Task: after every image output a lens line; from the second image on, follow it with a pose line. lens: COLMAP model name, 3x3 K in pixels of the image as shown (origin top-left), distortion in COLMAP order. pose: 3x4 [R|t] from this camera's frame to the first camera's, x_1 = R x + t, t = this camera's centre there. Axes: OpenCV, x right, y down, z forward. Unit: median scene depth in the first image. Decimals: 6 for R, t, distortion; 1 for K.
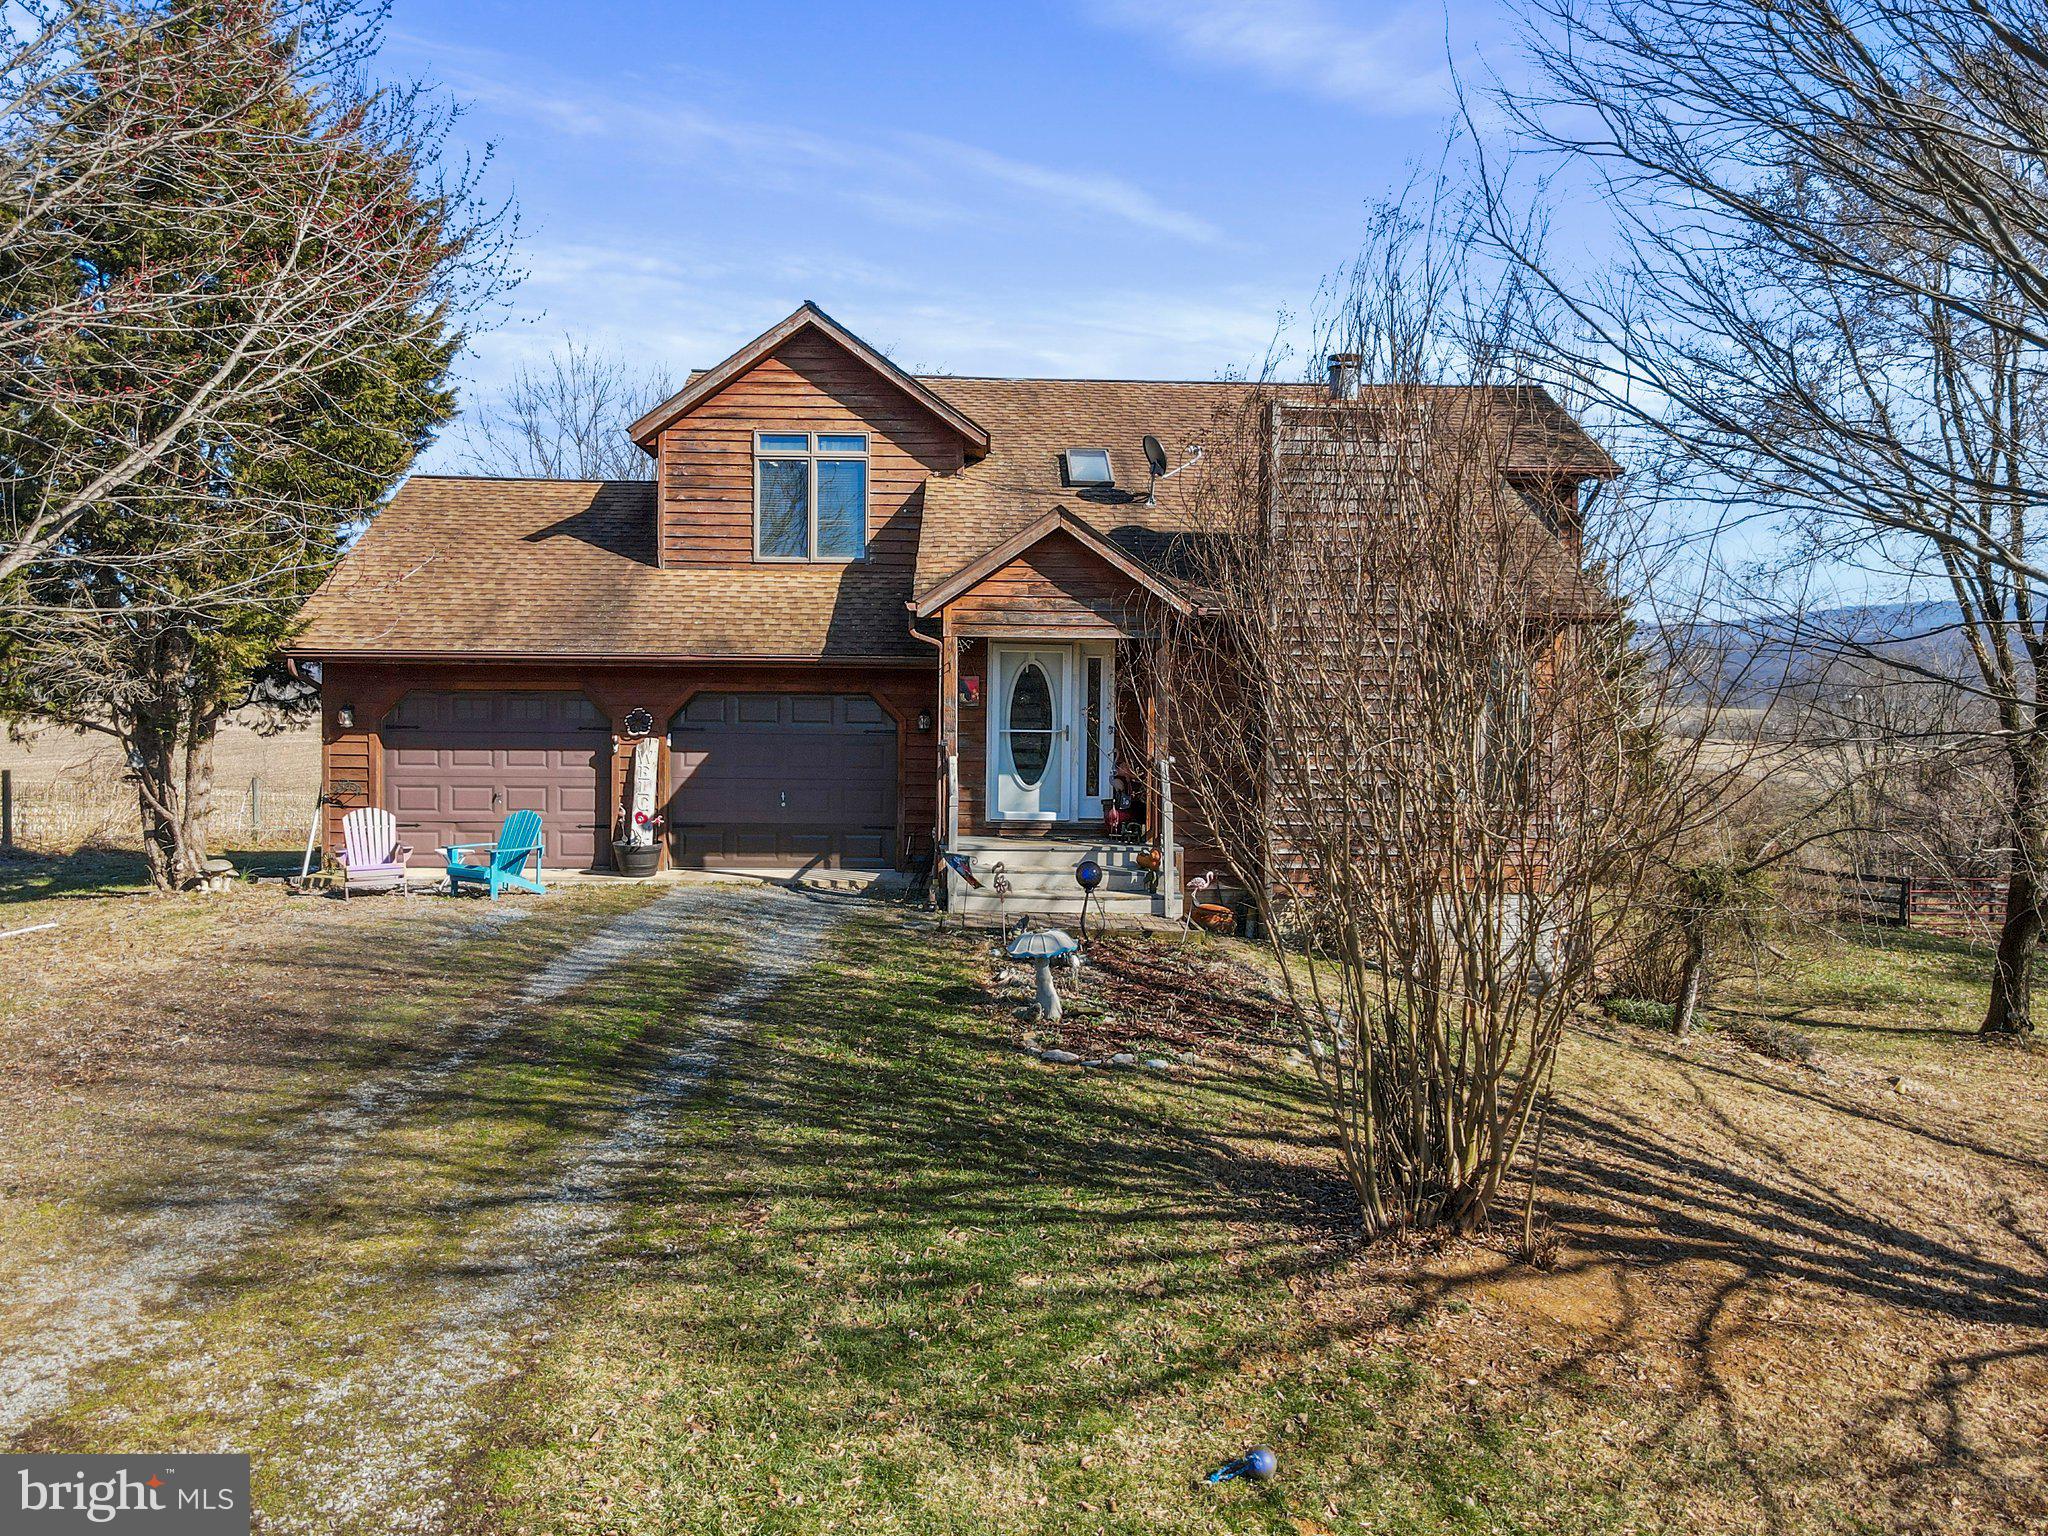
lens RADIAL K [[1515.2, 0, 1028.7], [0, 1515.2, 727.5], [0, 0, 1]] dist [-0.001224, 0.040674]
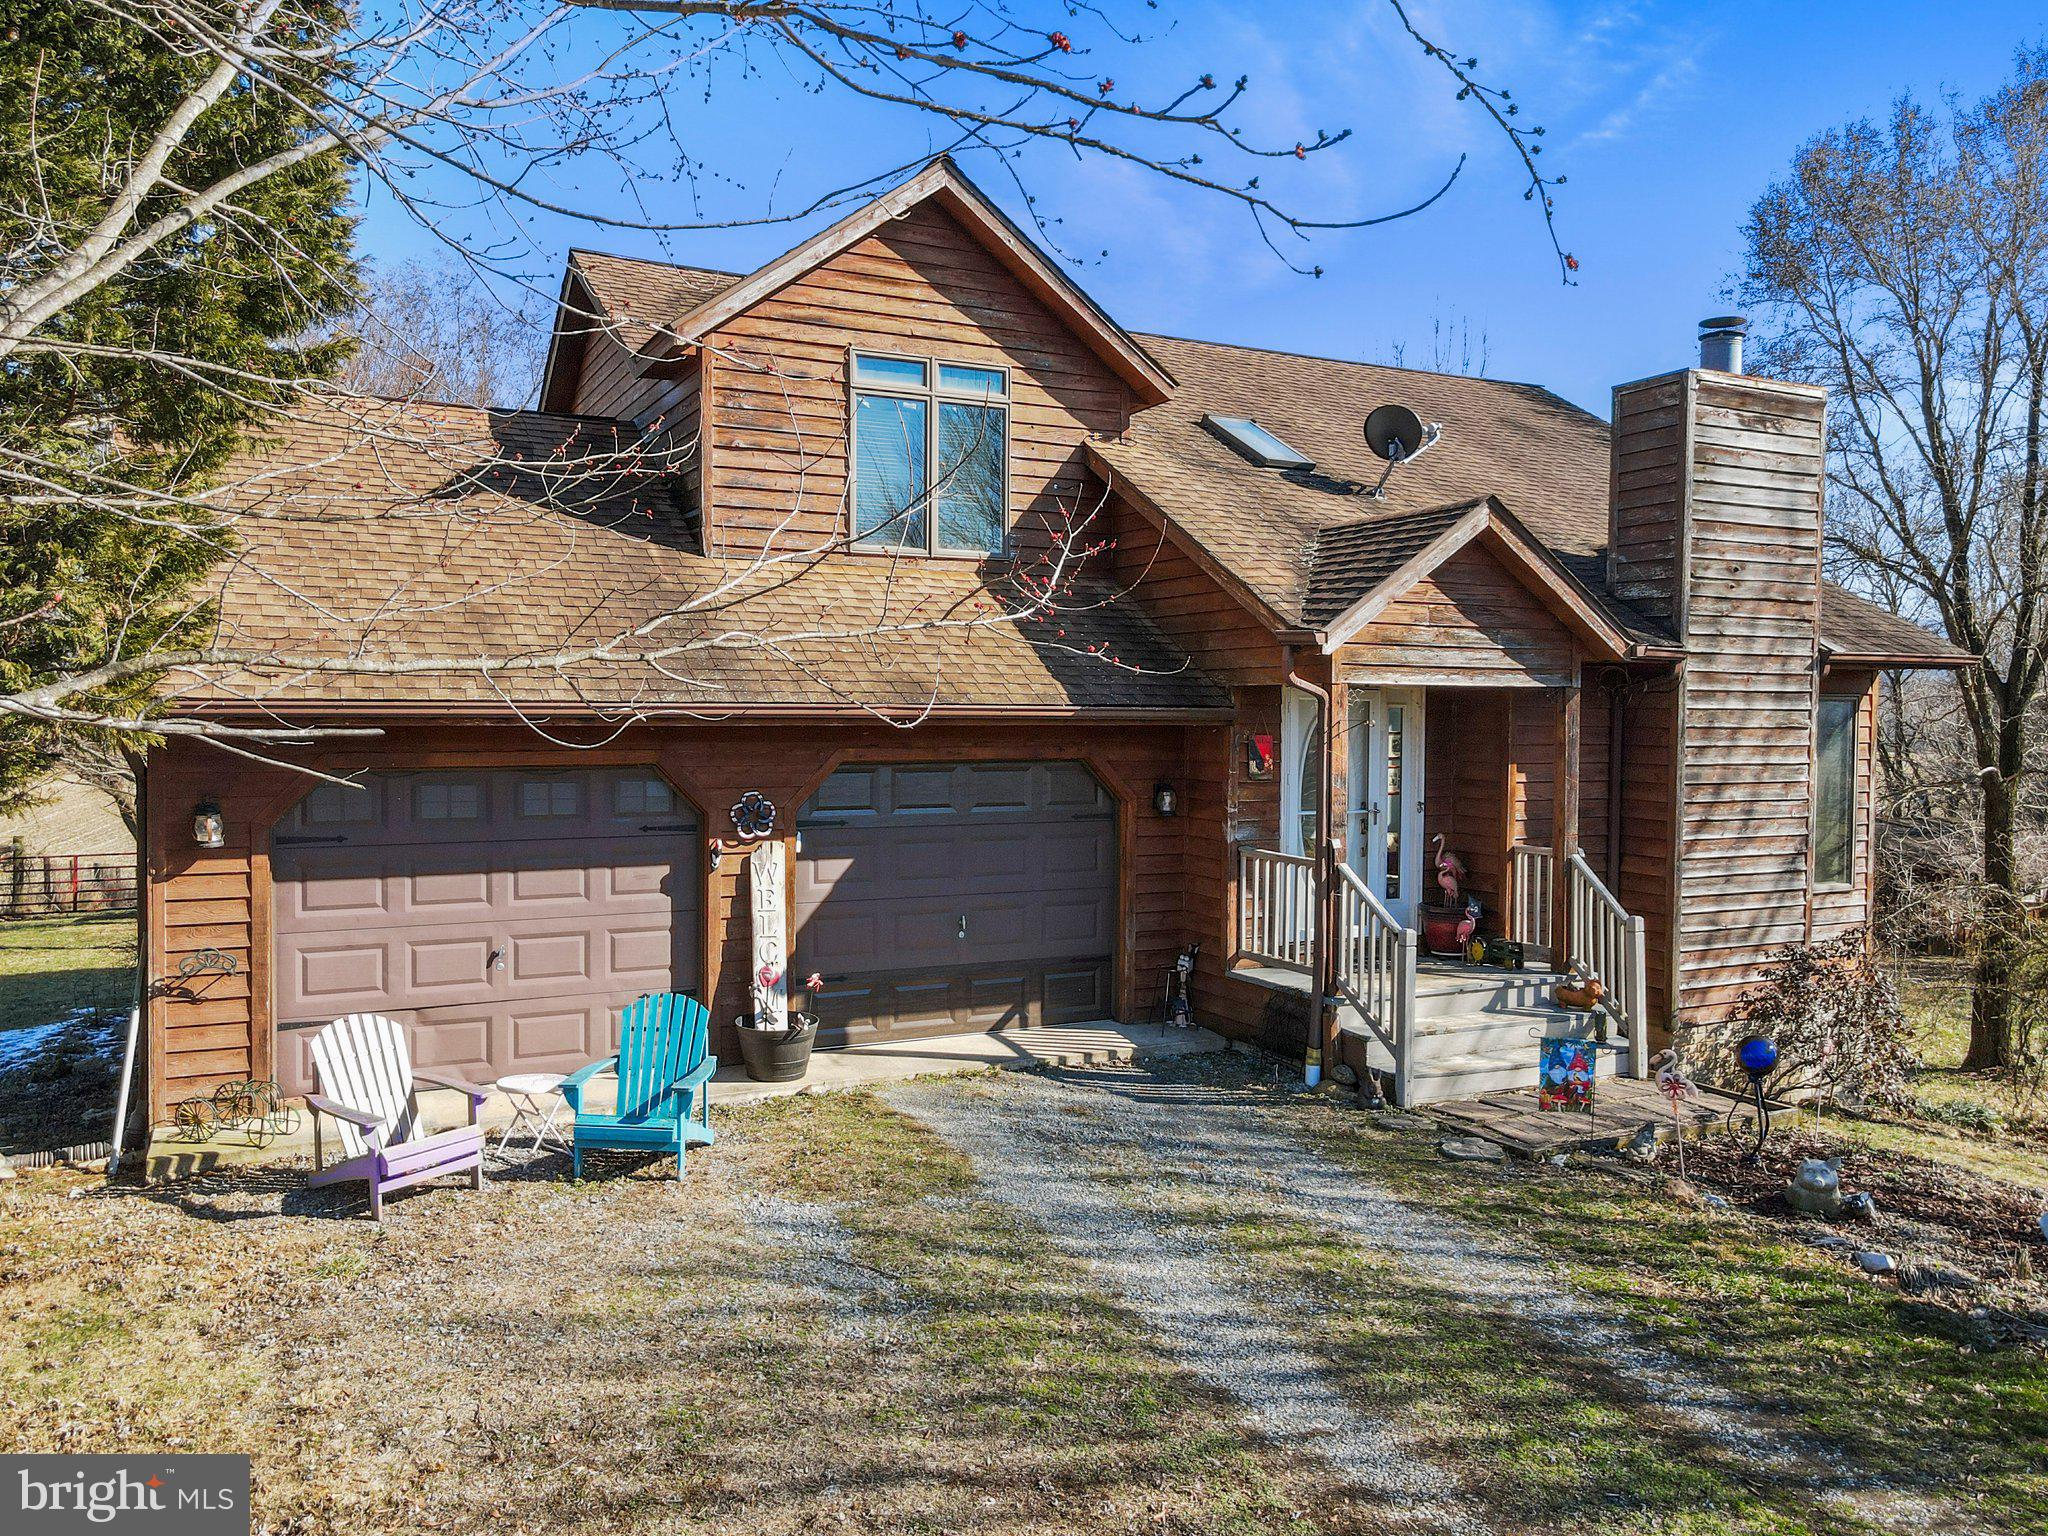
lens RADIAL K [[1515.2, 0, 1028.7], [0, 1515.2, 727.5], [0, 0, 1]] dist [-0.001224, 0.040674]
pose [[0.902695, -0.009530, 0.430176, -0.412480], [0.006295, 0.999940, 0.008944, -0.042575], [-0.430235, -0.005366, 0.902701, 0.409628]]
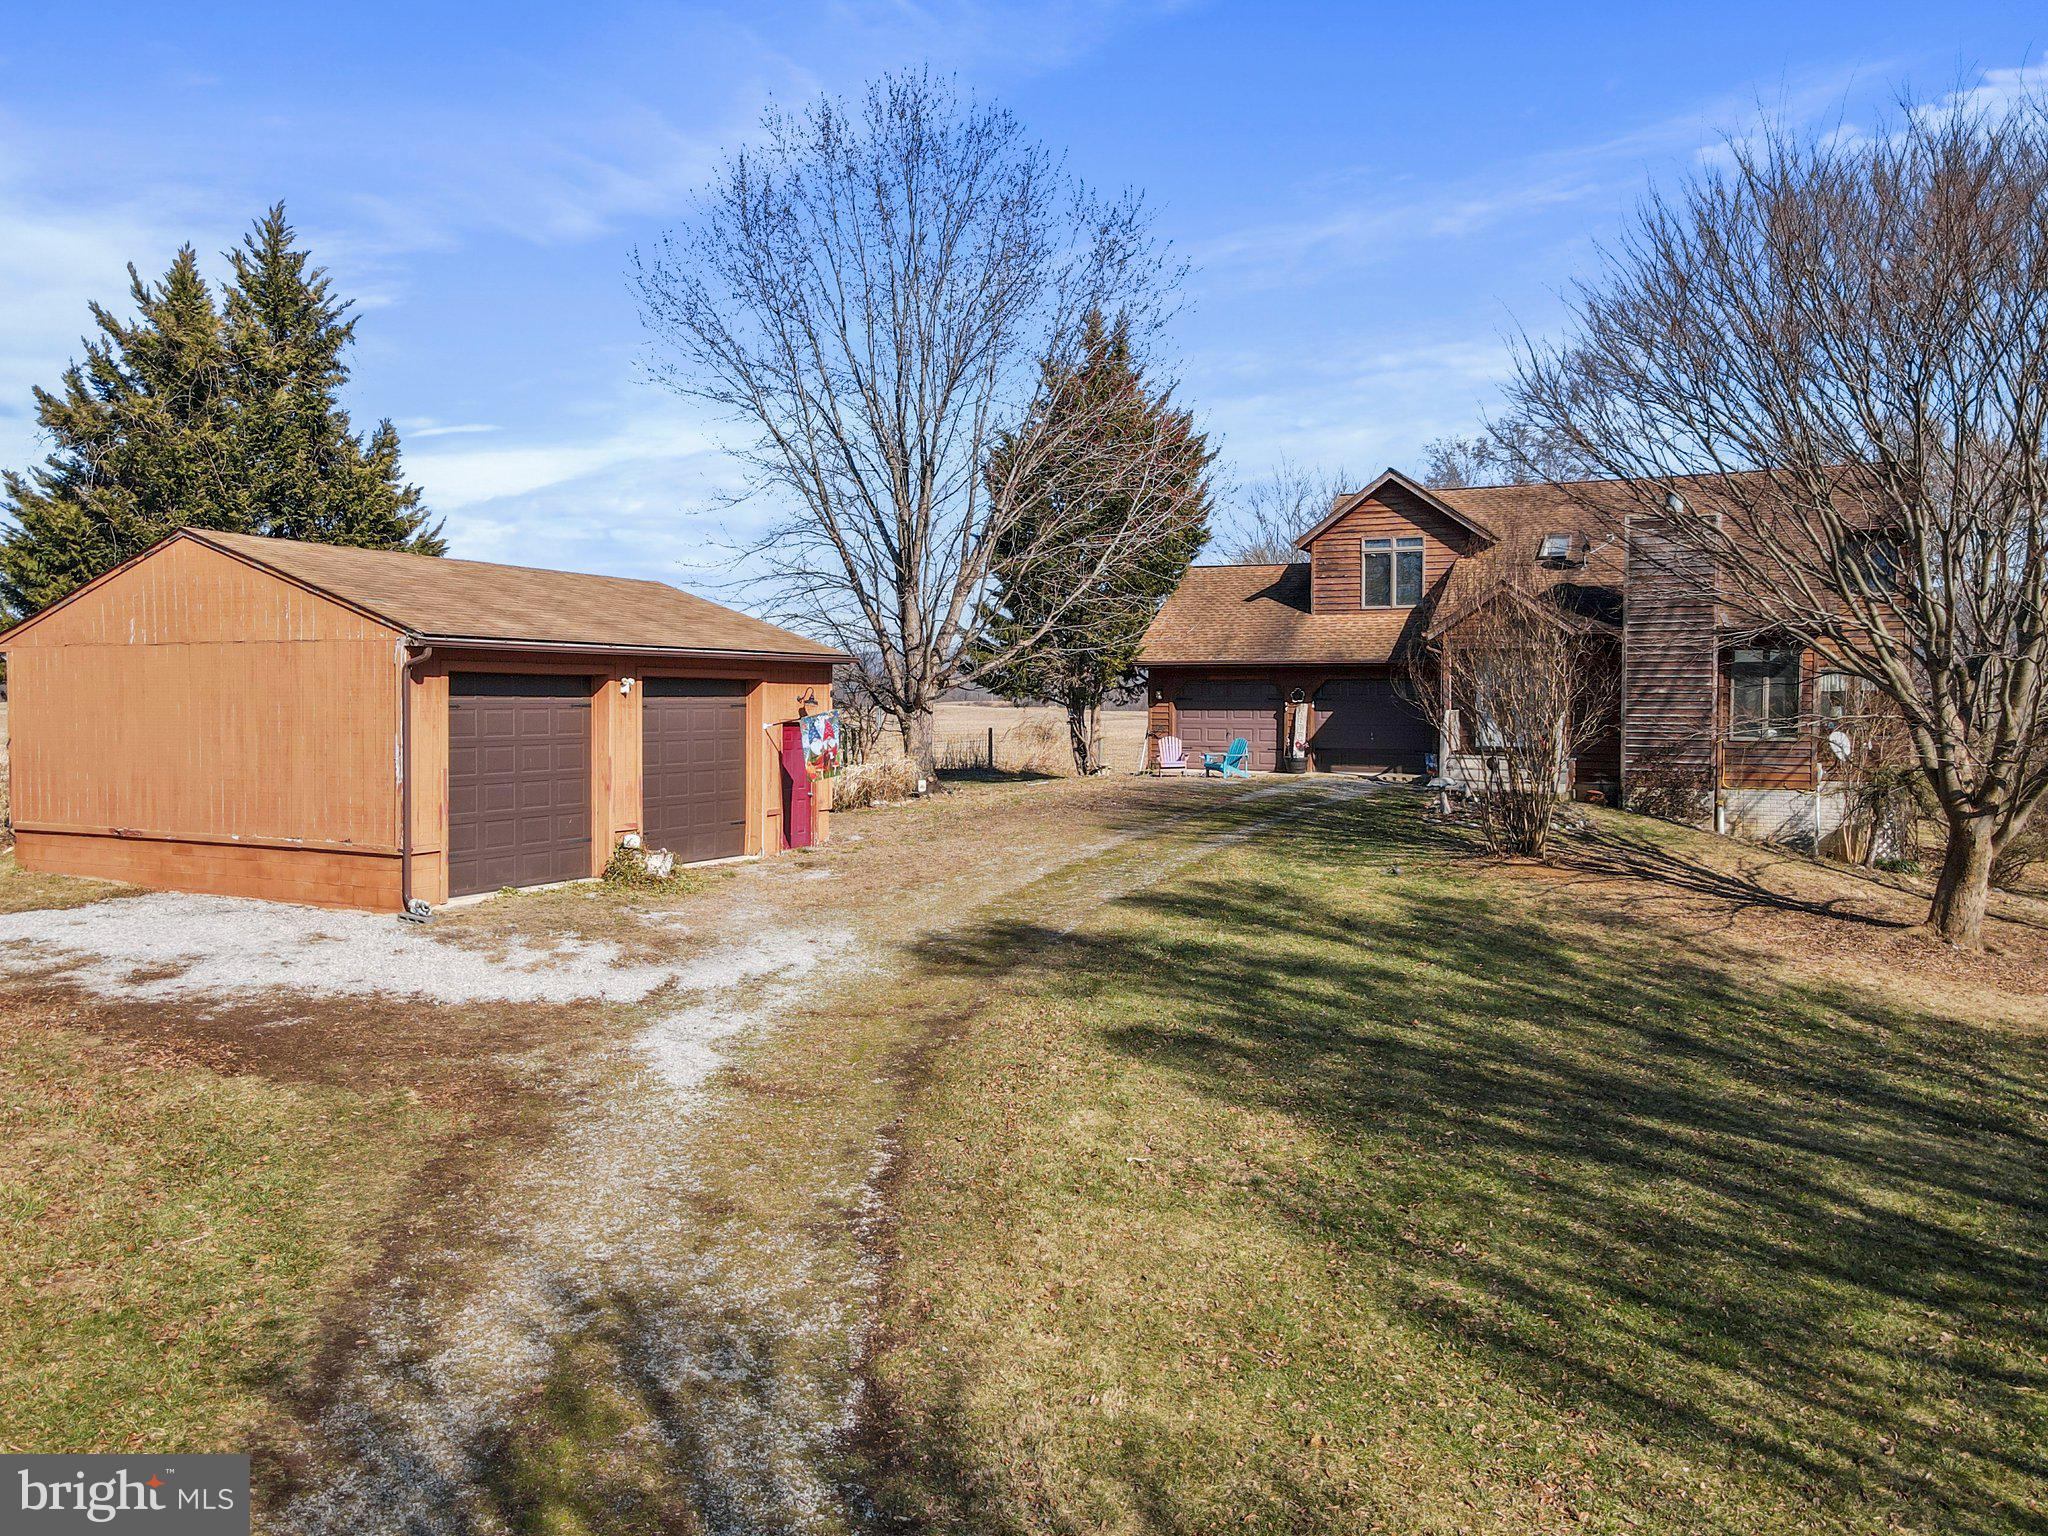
lens RADIAL K [[1515.2, 0, 1028.7], [0, 1515.2, 727.5], [0, 0, 1]] dist [-0.001224, 0.040674]
pose [[0.882893, 0.002980, -0.469564, 0.346999], [-0.003217, 0.999995, 0.000297, 0.037504], [0.469563, 0.001248, 0.882898, -0.867861]]
